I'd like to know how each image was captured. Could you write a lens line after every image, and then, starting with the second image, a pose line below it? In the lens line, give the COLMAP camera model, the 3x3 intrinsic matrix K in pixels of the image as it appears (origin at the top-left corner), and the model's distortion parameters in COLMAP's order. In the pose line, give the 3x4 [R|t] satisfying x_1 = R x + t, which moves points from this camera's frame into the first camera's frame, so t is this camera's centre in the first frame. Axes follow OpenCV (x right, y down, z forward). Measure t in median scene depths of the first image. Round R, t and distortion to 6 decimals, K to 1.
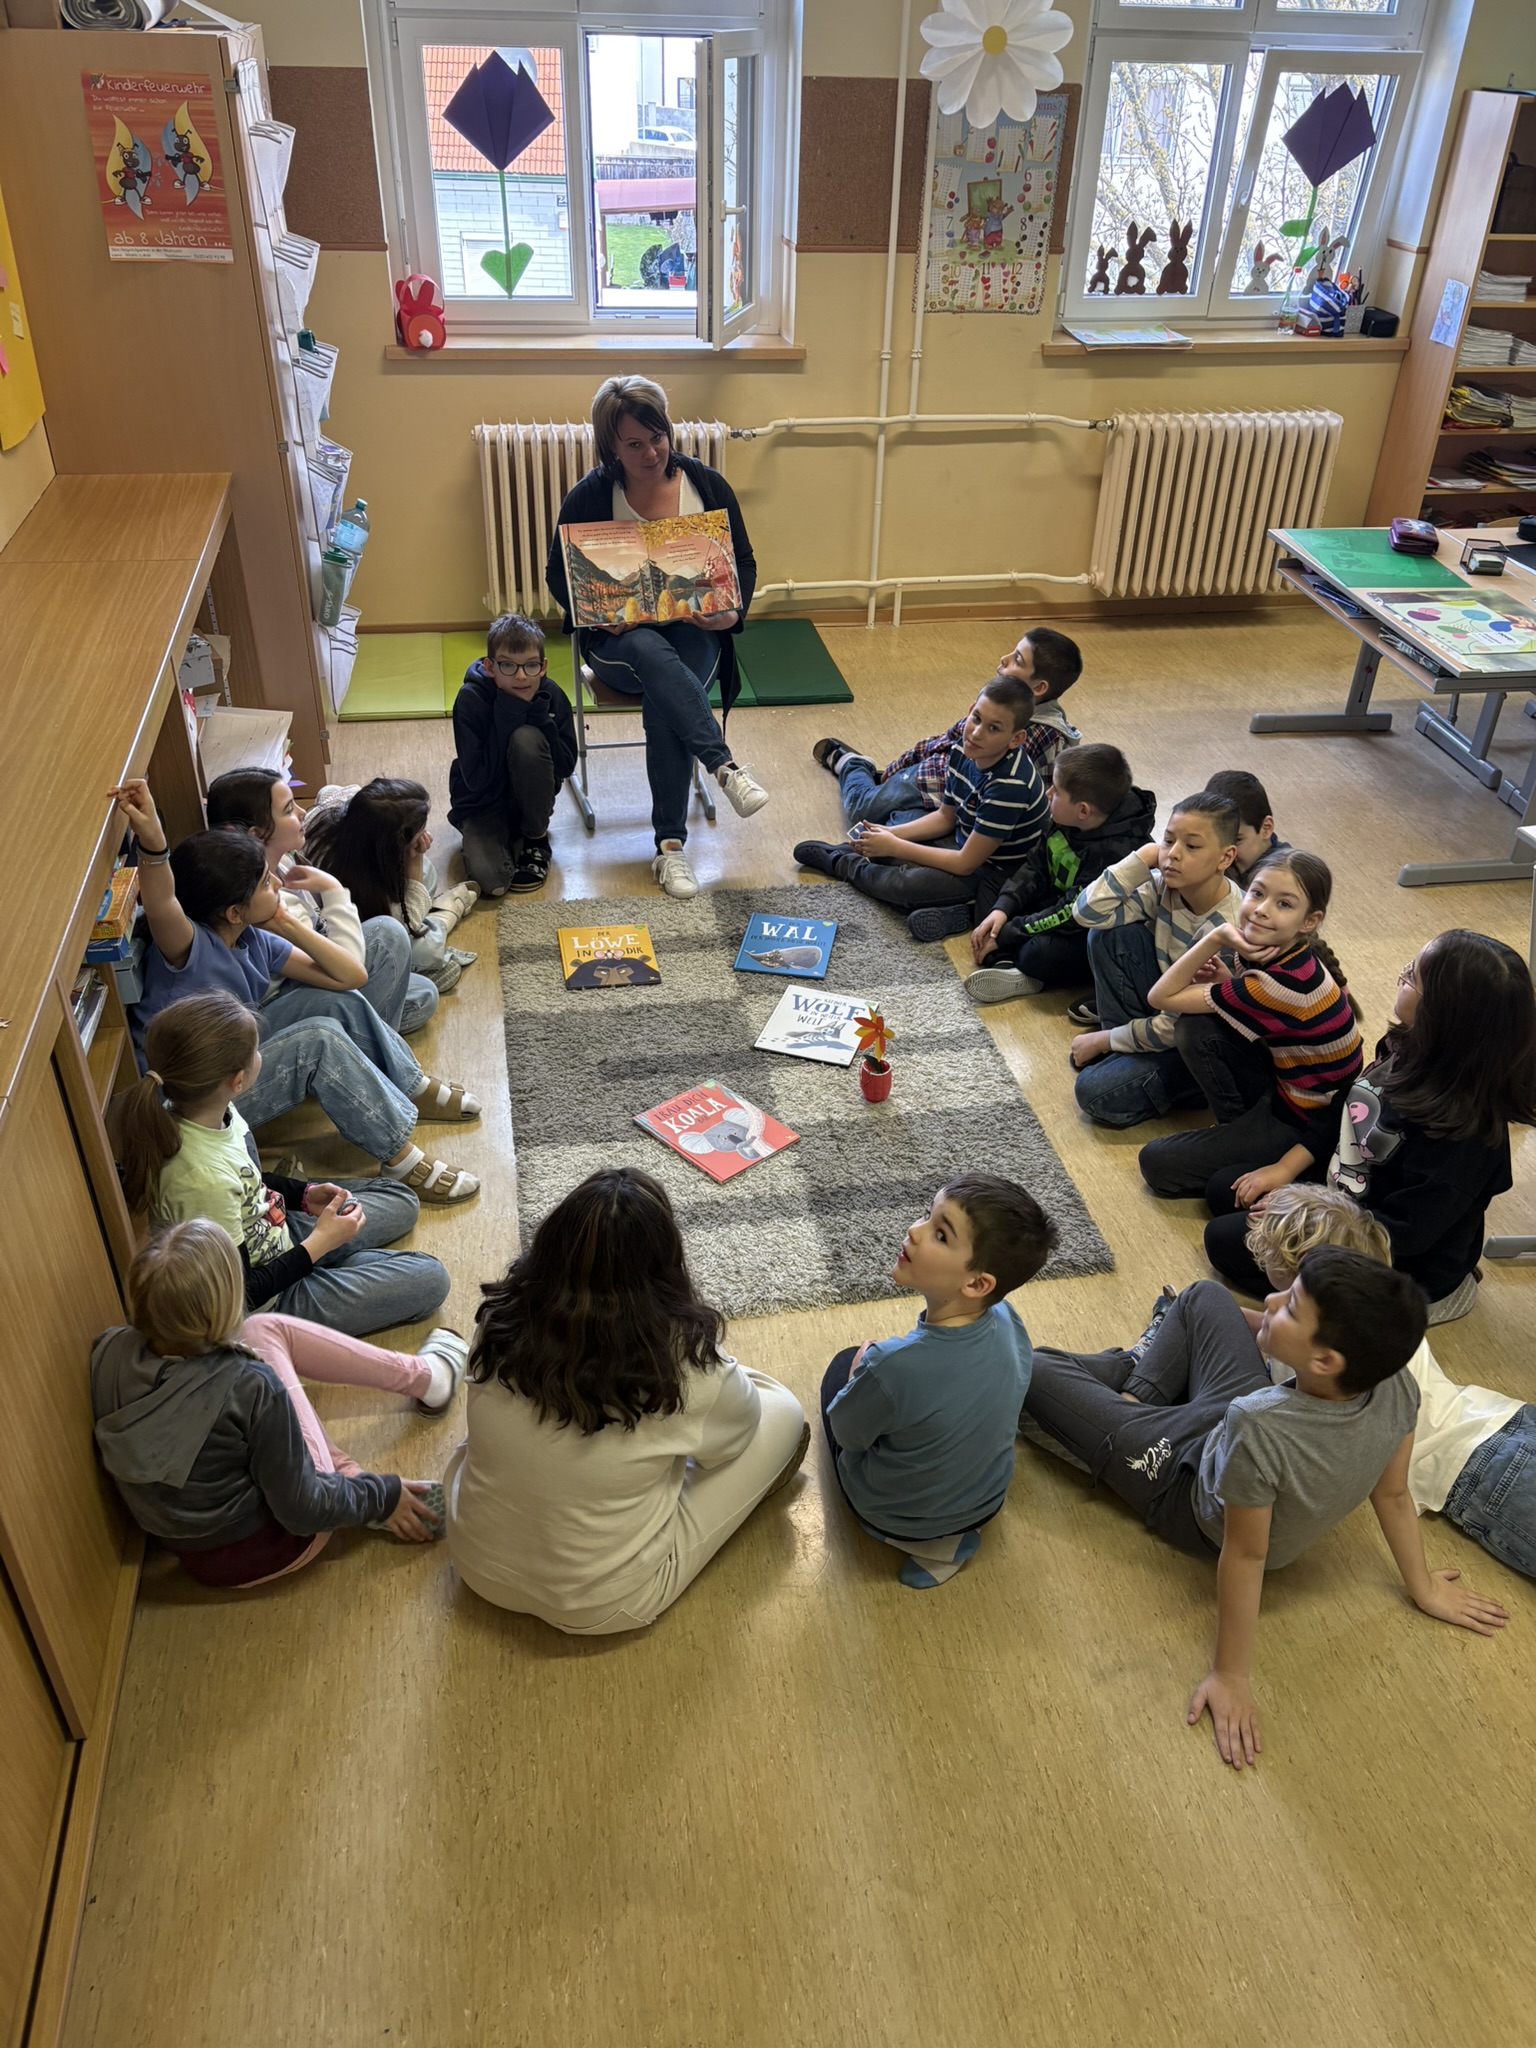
lens RADIAL K [[1594.5, 0, 785.0], [0, 1594.5, 1044.5], [0, 0, 1]] dist [0.015485, 0.028157]
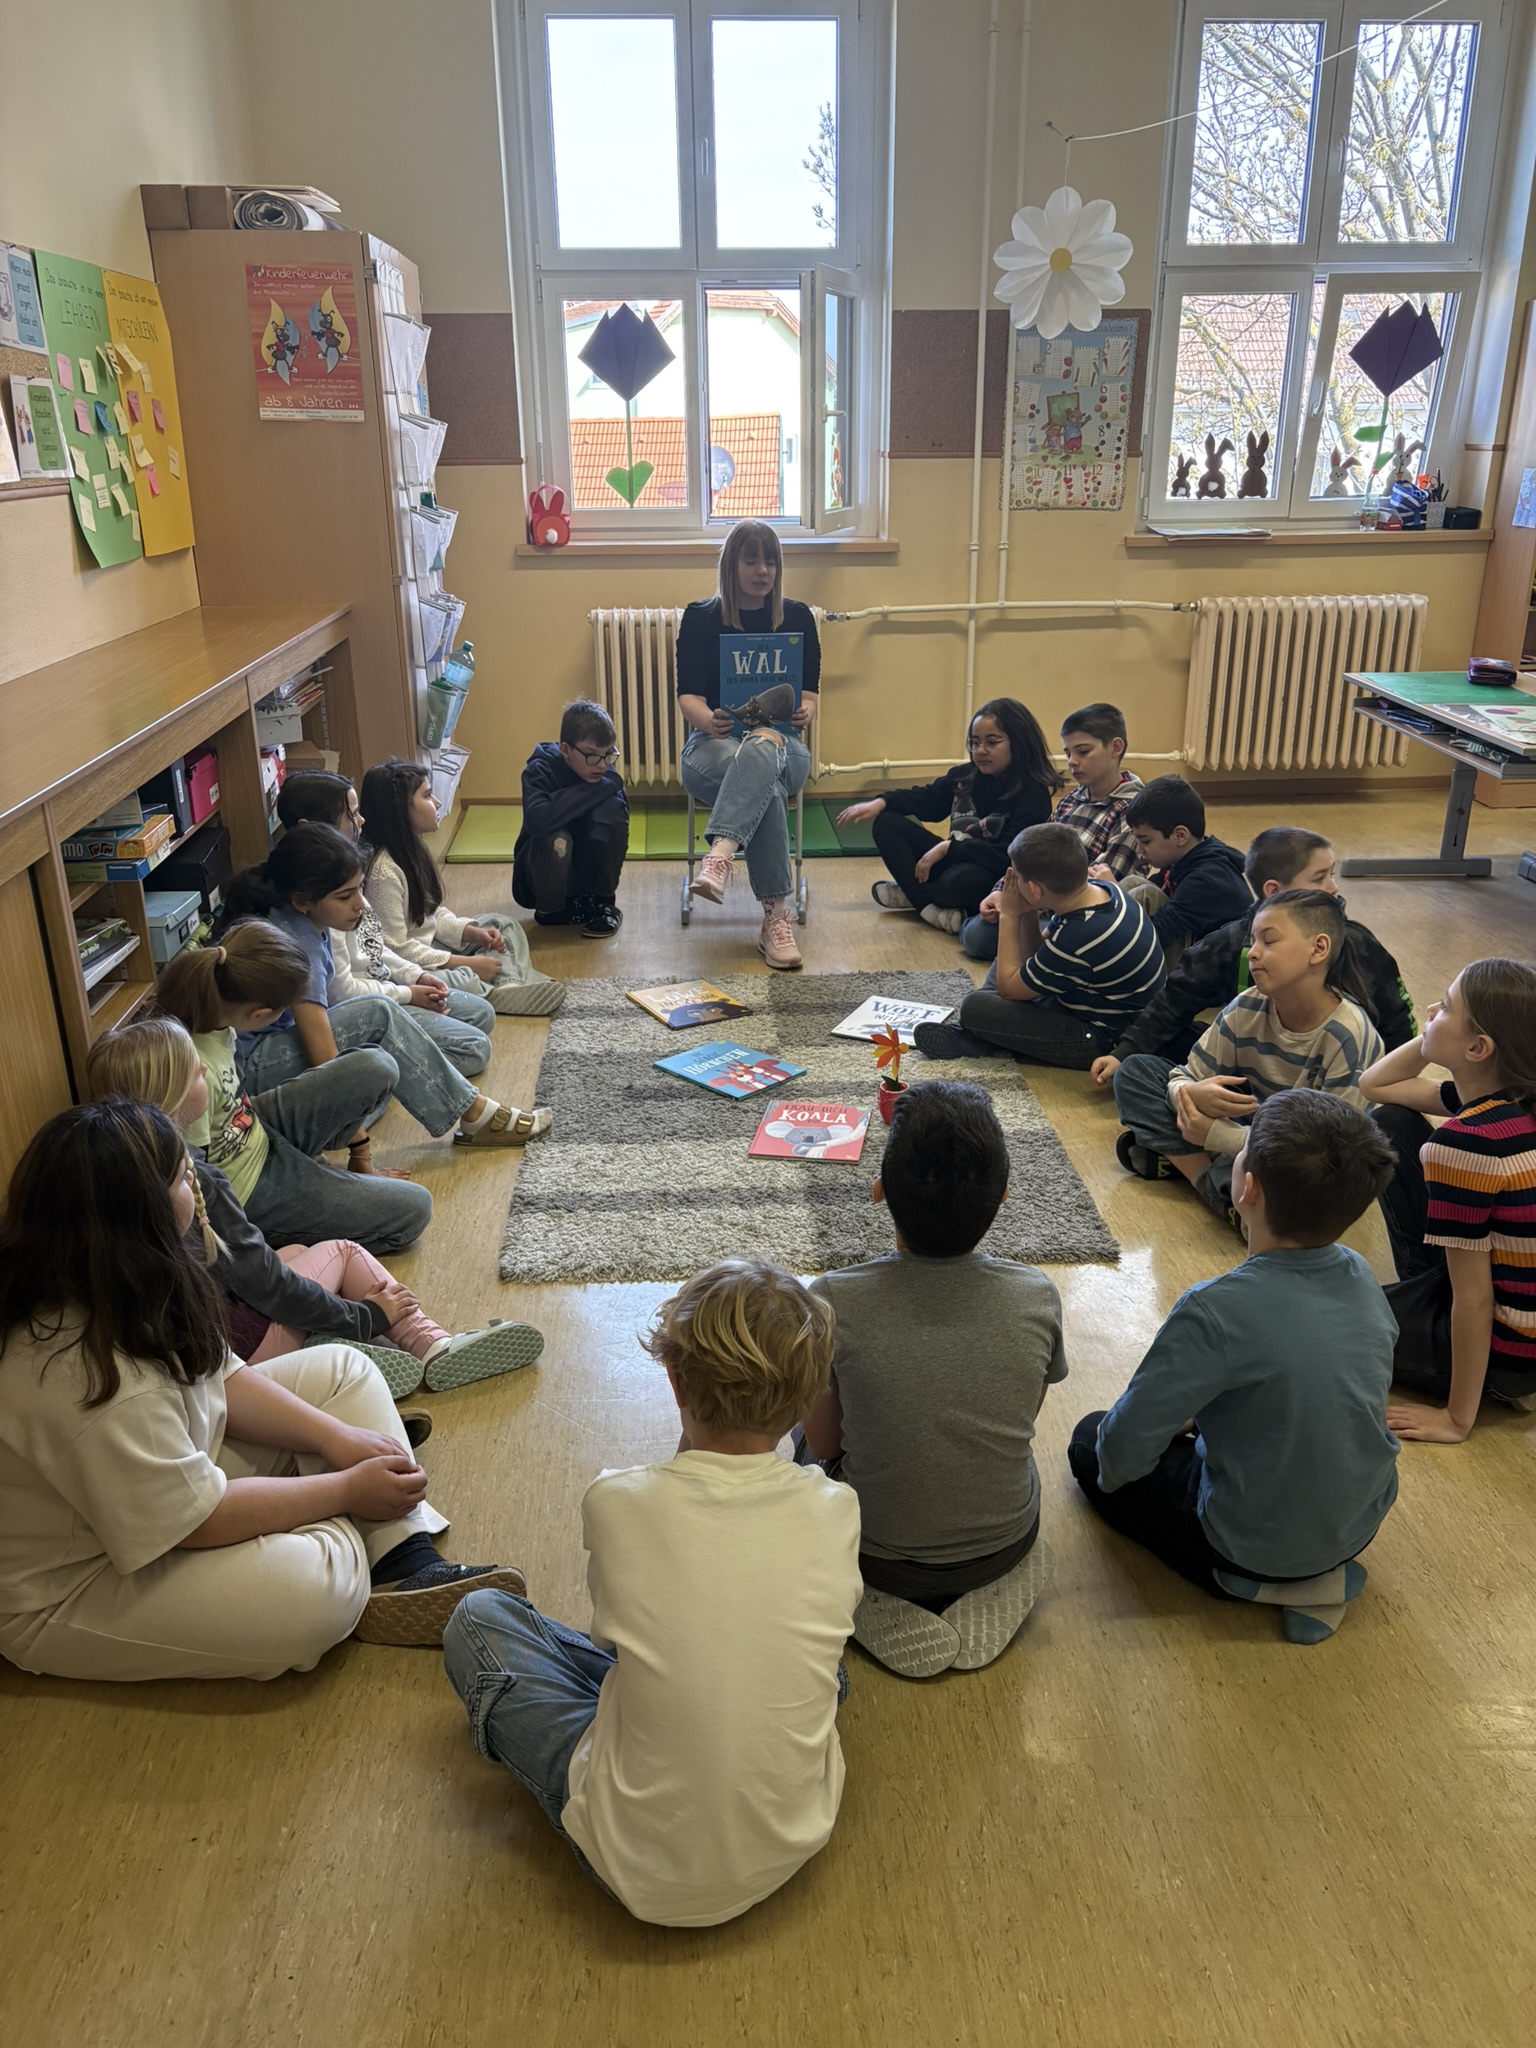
lens RADIAL K [[1594.5, 0, 770.9], [0, 1594.5, 1043.2], [0, 0, 1]] dist [0.015485, 0.028157]
pose [[0.991475, 0.008490, -0.130024, 0.075057], [-0.037763, 0.973773, -0.224367, 0.147525], [0.124709, 0.227364, 0.965792, 0.026917]]
